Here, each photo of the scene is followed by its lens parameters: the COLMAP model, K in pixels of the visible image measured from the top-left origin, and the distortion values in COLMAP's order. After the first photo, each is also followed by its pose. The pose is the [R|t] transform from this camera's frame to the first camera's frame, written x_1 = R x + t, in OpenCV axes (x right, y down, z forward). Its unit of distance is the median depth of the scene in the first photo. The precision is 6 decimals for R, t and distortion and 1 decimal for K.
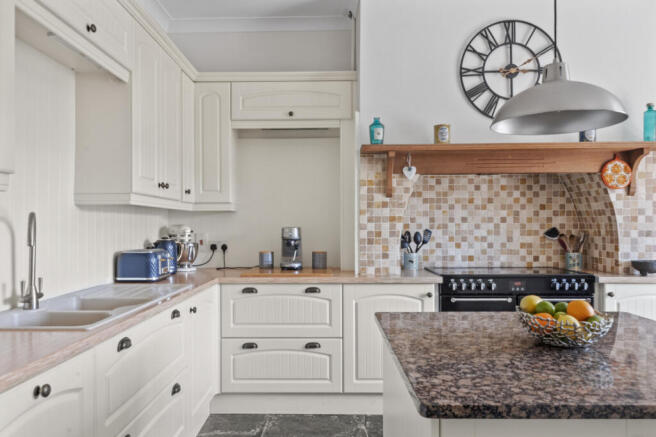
lens RADIAL K [[486.5, 0, 326.6], [0, 486.5, 218.6], [0, 0, 1]] dist [0.009883, 0.004142]
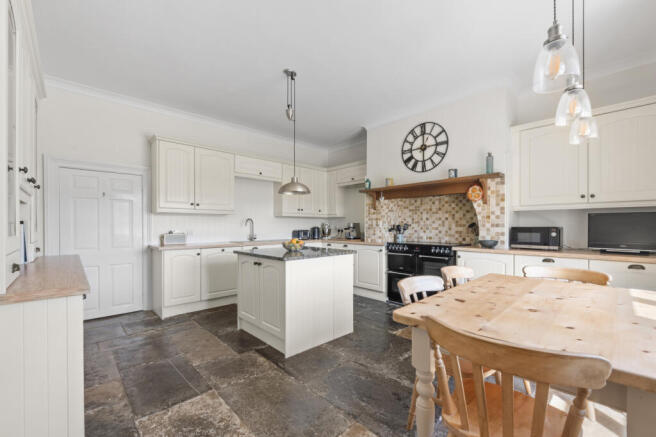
lens RADIAL K [[274.4, 0, 325.7], [0, 274.4, 224.2], [0, 0, 1]] dist [-0.000011, 0.000200]
pose [[0.691594, -0.000994, -0.722285, 0.879178], [0.008678, 0.999938, 0.006933, 0.013412], [0.722234, -0.011063, 0.691560, -0.112776]]
